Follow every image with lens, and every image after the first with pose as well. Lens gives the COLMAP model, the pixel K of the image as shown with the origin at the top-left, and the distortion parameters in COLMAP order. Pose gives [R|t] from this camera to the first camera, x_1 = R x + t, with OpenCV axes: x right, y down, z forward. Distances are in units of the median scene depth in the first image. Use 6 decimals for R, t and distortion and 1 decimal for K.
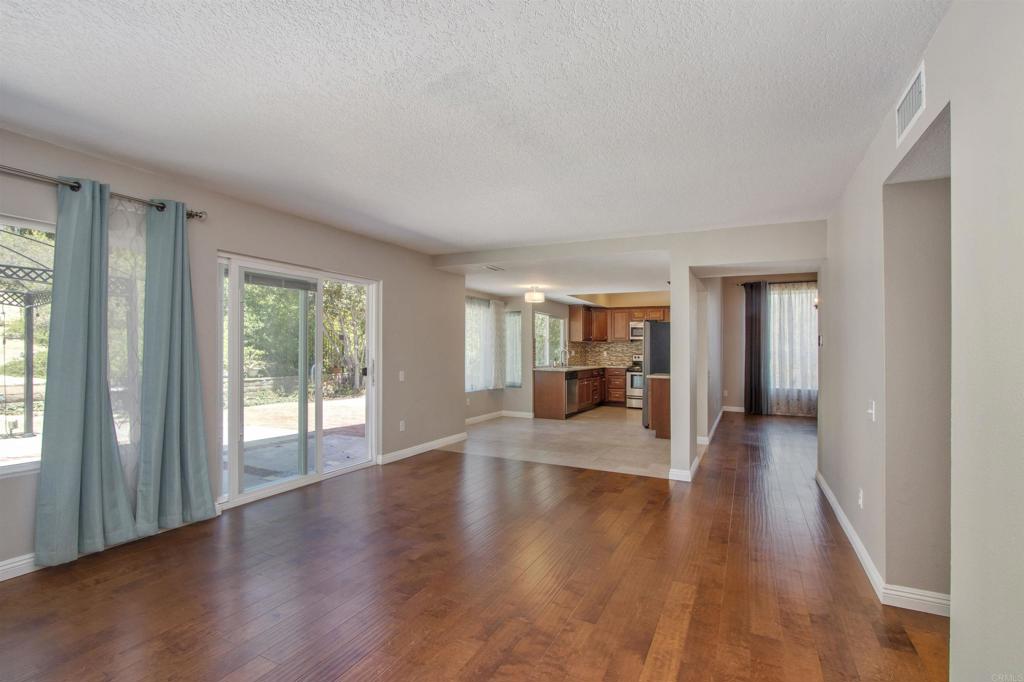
lens RADIAL K [[478.7, 0, 508.7], [0, 478.7, 339.6], [0, 0, 1]] dist [-0.017849, 0.001947]
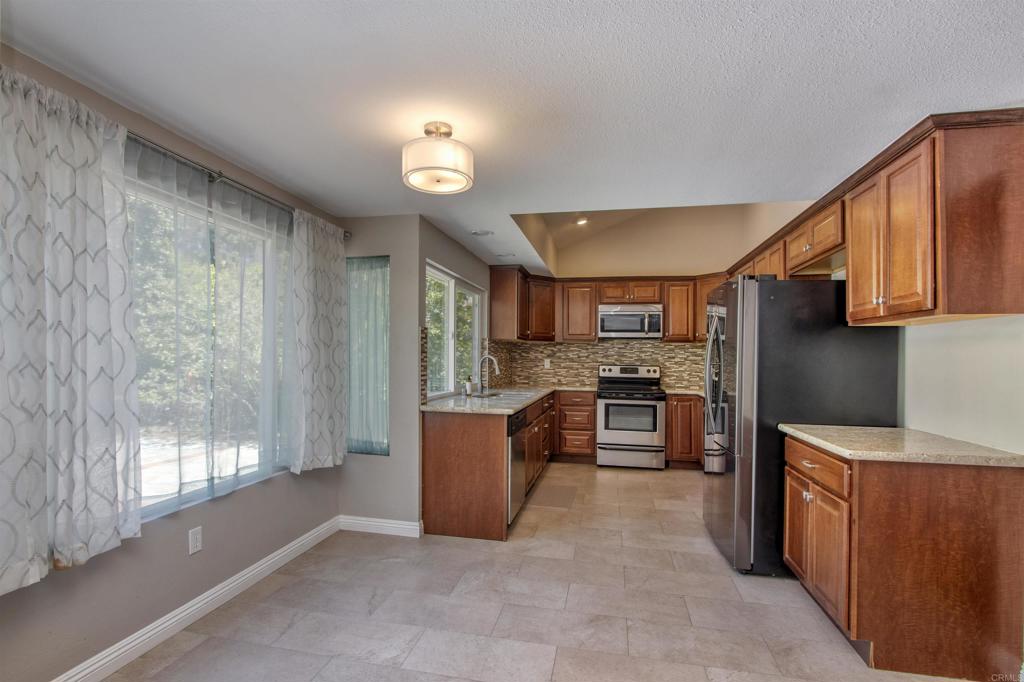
lens RADIAL K [[478.7, 0, 504.5], [0, 478.7, 359.5], [0, 0, 1]] dist [-0.017849, 0.001947]
pose [[0.969727, -0.001945, 0.244184, 0.020605], [-0.005235, 0.999573, 0.028751, 0.010603], [-0.244135, -0.029159, 0.969303, 0.553962]]
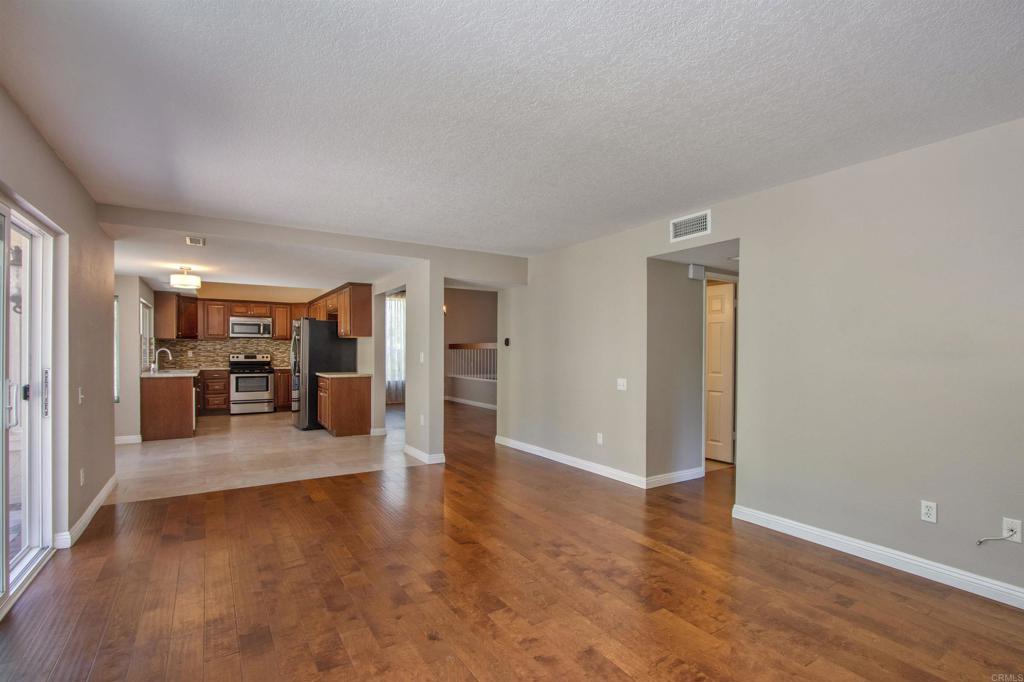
lens RADIAL K [[478.7, 0, 509.5], [0, 478.7, 343.4], [0, 0, 1]] dist [-0.017849, 0.001947]
pose [[0.518385, 0.002676, 0.855143, -0.250456], [-0.014310, 0.999882, 0.005546, -0.000601], [-0.855028, -0.015112, 0.518362, 0.121652]]
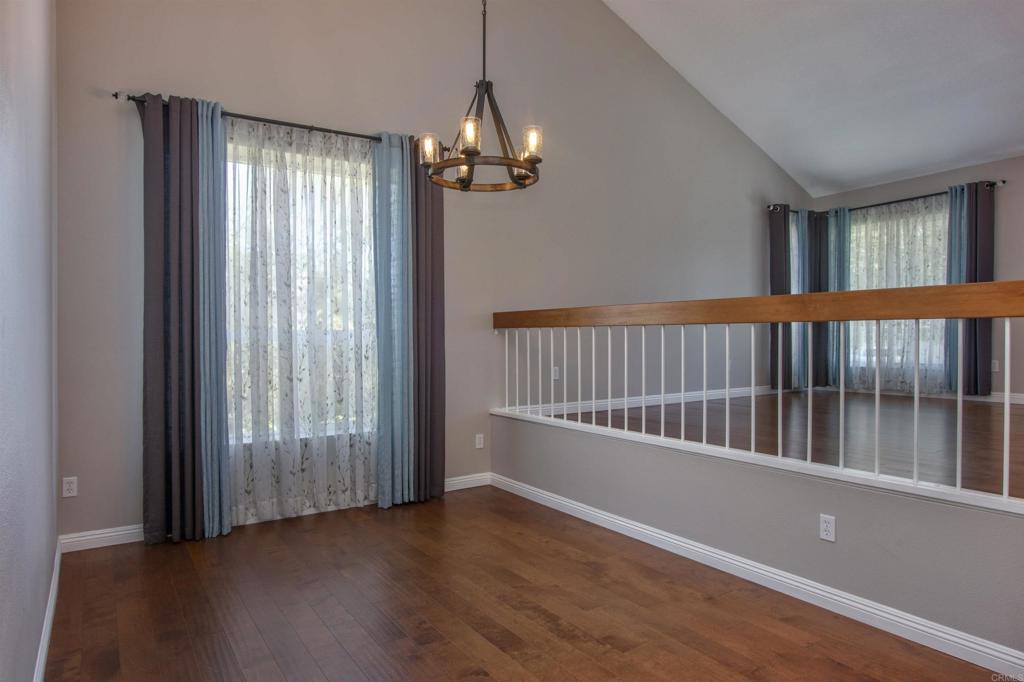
lens RADIAL K [[620.9, 0, 498.7], [0, 620.9, 343.3], [0, 0, 1]] dist [-0.013481, 0.003031]
pose [[0.500185, -0.027676, 0.865476, 0.283035], [-0.008844, 0.999274, 0.037066, 0.015822], [-0.865873, -0.026194, 0.499577, 0.638102]]
